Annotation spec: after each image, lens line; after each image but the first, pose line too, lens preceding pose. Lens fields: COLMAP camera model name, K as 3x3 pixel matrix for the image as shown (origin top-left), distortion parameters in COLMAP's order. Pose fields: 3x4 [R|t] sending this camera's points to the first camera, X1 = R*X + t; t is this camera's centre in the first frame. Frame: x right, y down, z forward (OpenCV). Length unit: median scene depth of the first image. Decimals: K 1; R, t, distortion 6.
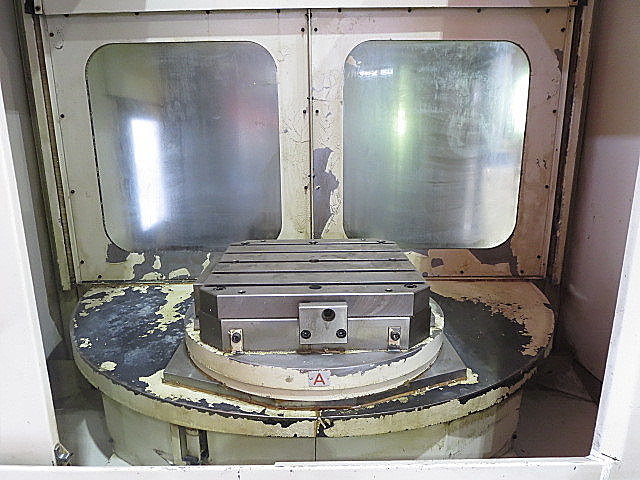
lens RADIAL K [[455.7, 0, 320.0], [0, 455.7, 240.0], [0, 0, 1]] dist [-0.007107, -0.002098]
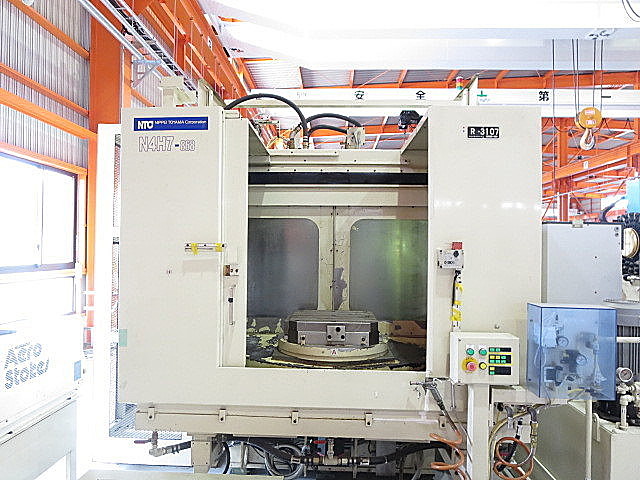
lens RADIAL K [[455.7, 0, 320.0], [0, 455.7, 240.0], [0, 0, 1]] dist [-0.007107, -0.002098]
pose [[0.998259, 0.021362, -0.054981, 0.029371], [-0.034324, 0.968424, -0.246936, 0.194867], [0.047970, 0.248394, 0.967471, -1.066092]]
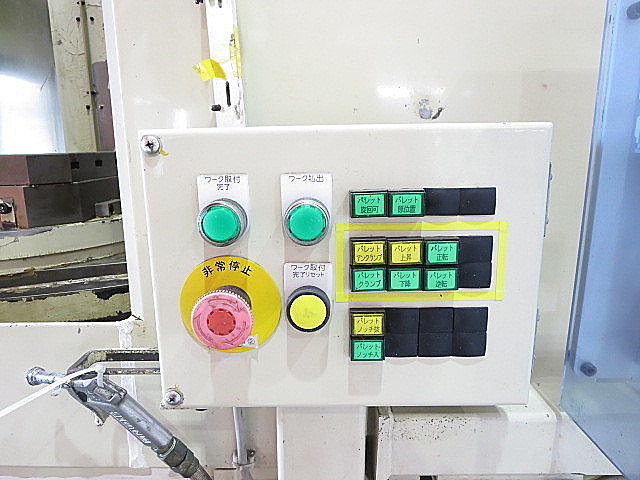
lens RADIAL K [[455.7, 0, 320.0], [0, 455.7, 240.0], [0, 0, 1]] dist [-0.007107, -0.002098]
pose [[0.999991, -0.002488, 0.003546, 0.443947], [0.002595, 0.999531, -0.030507, 0.181201], [-0.003468, 0.030516, 0.999528, 0.127871]]
